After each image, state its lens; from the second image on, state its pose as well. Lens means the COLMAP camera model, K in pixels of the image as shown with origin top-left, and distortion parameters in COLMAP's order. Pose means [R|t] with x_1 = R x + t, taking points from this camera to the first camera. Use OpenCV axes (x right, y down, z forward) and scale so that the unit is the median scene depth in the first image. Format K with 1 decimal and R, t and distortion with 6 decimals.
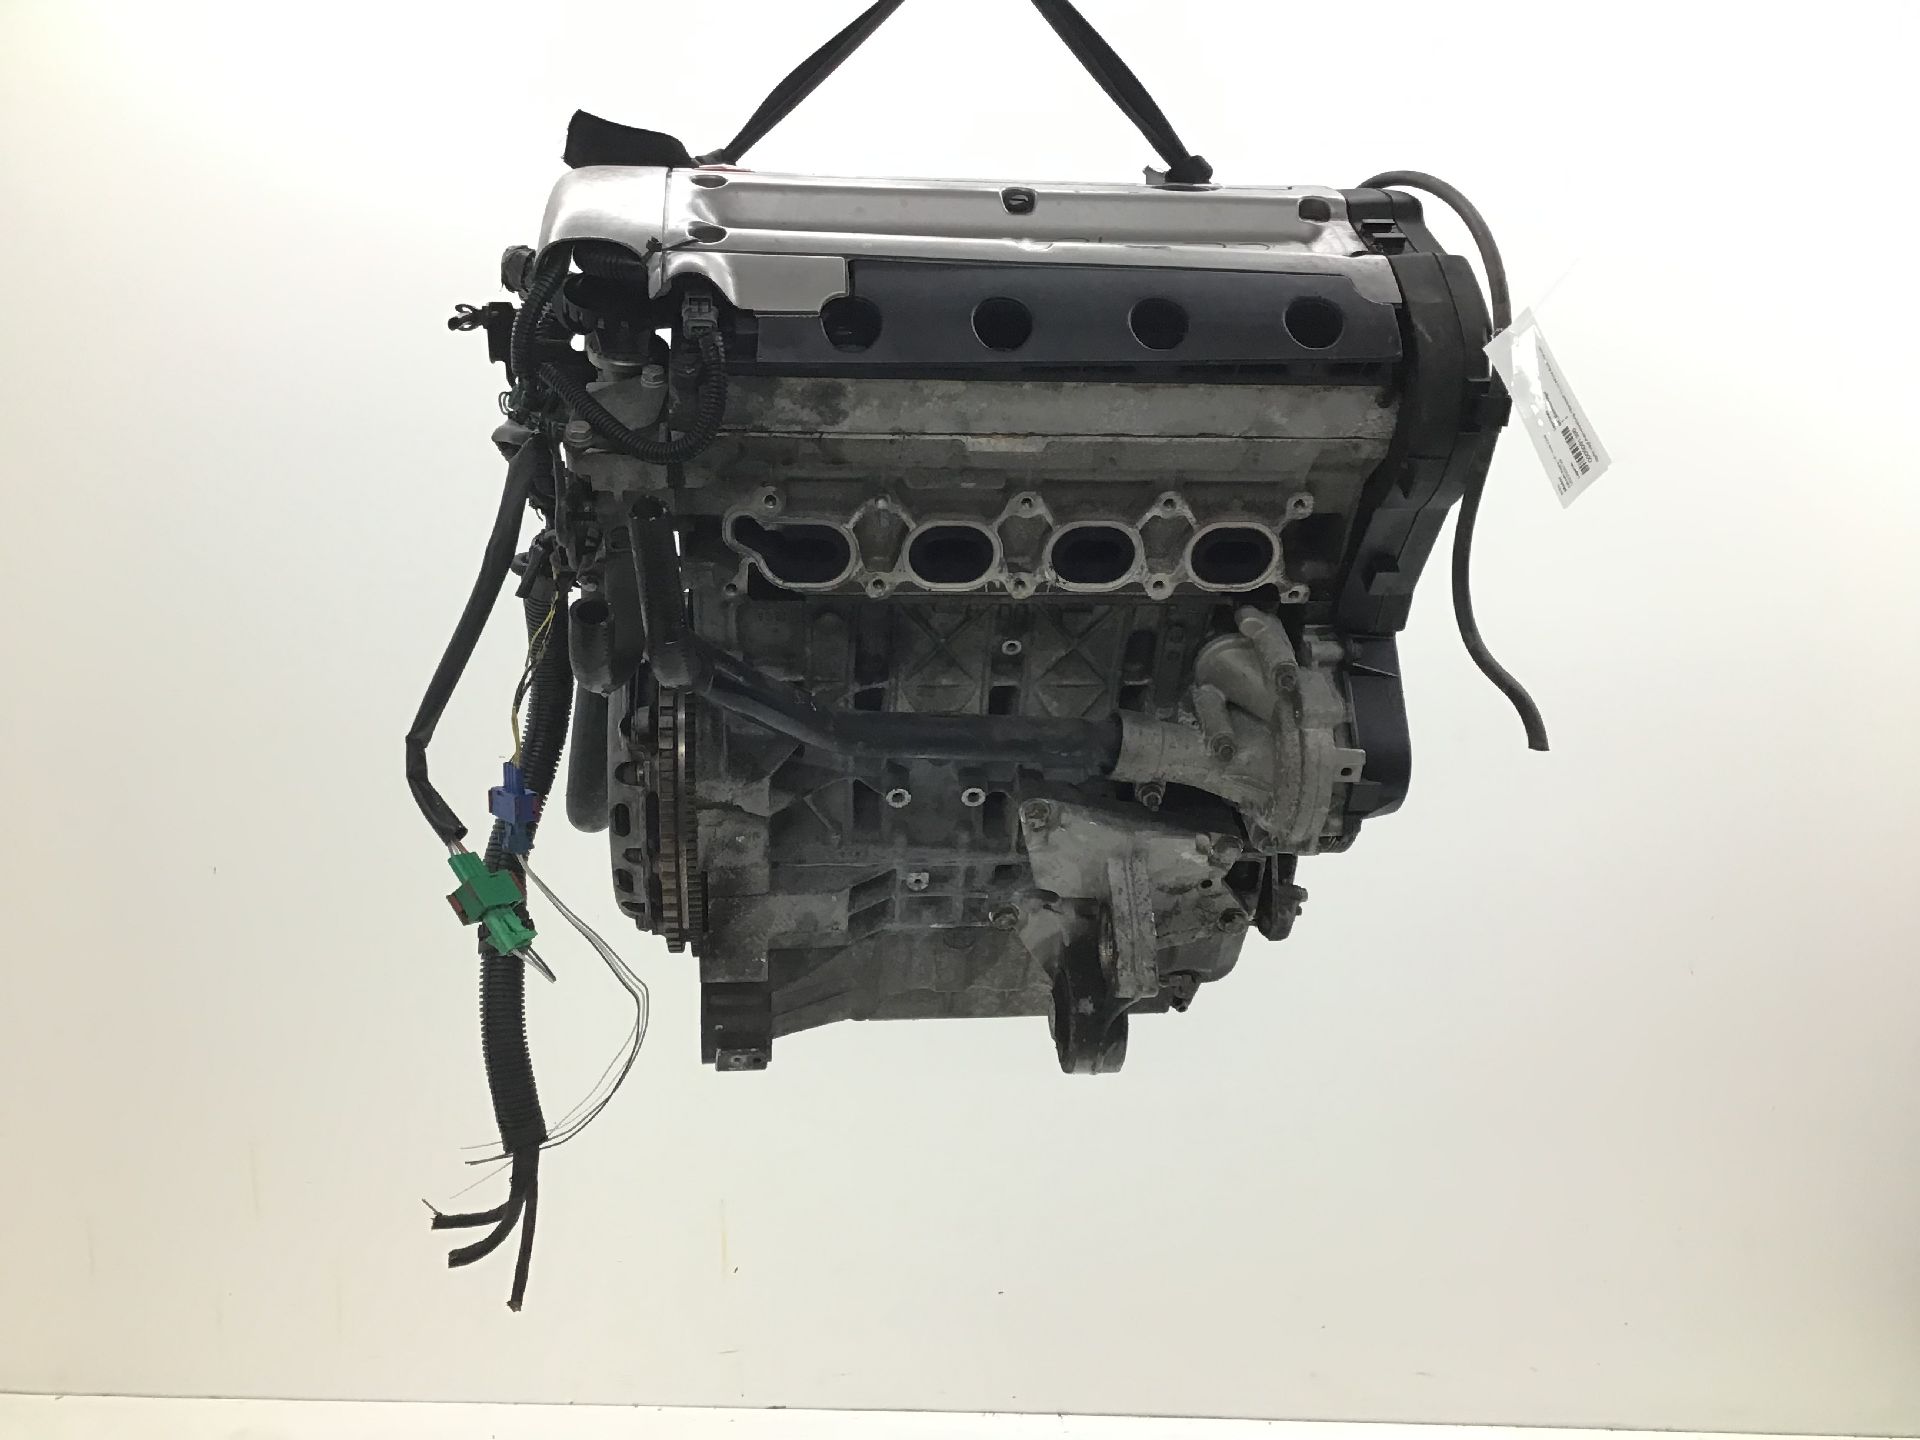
lens RADIAL K [[1699.1, 0, 960.0], [0, 1699.1, 720.0], [0, 0, 1]] dist [0.056462, -0.007906]
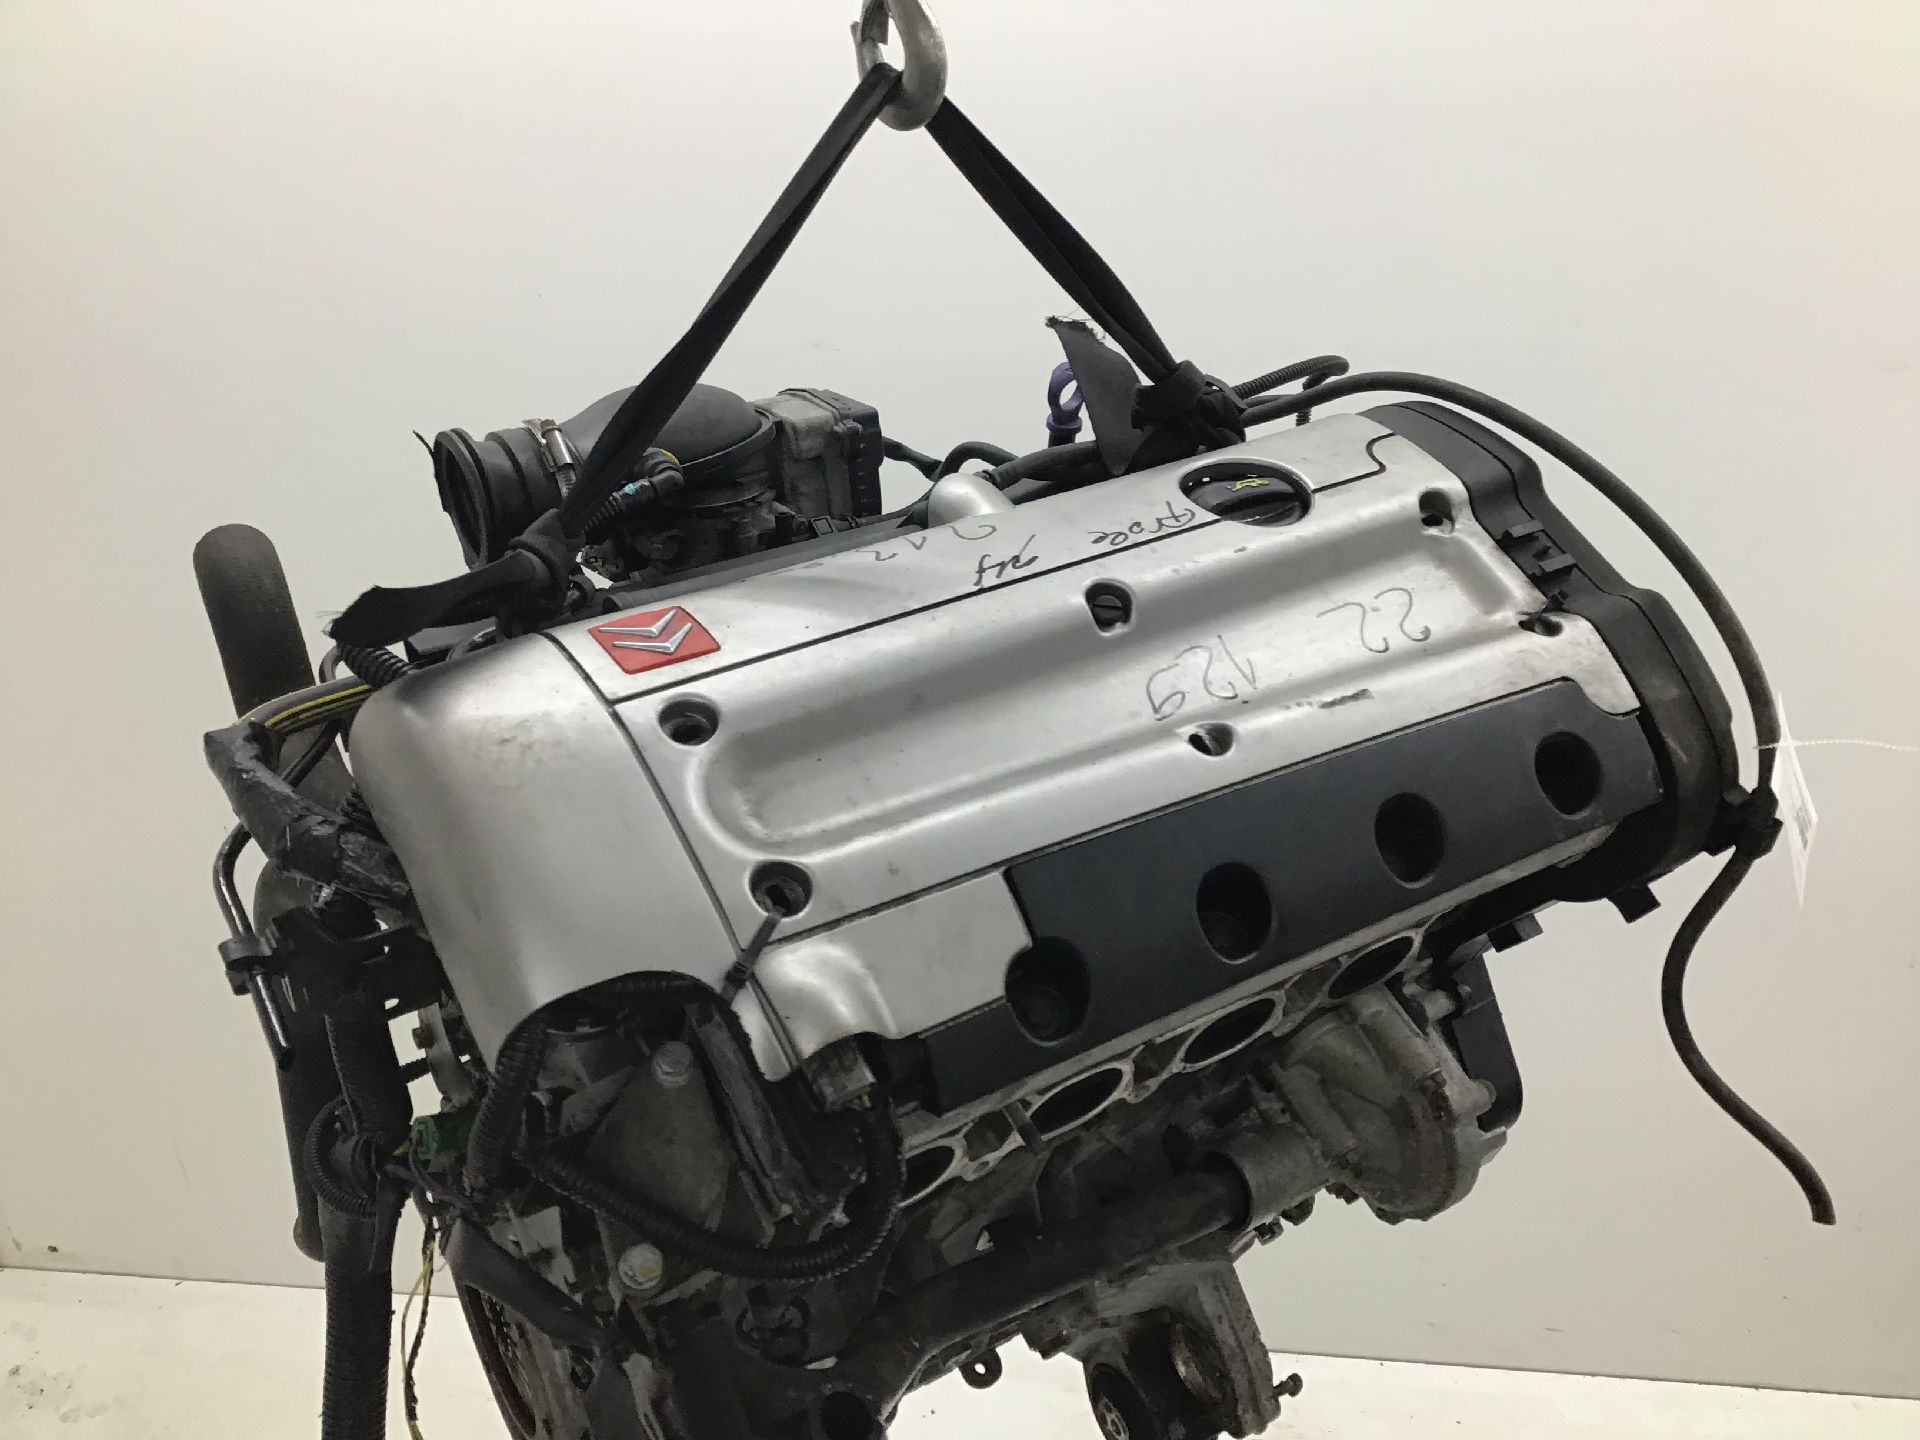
lens RADIAL K [[1699.1, 0, 960.0], [0, 1699.1, 720.0], [0, 0, 1]] dist [0.056462, -0.007906]
pose [[0.909212, -0.224133, 0.350853, -0.265814], [0.118678, 0.947285, 0.297601, -0.471153], [-0.399060, -0.228944, 0.887883, 0.421380]]
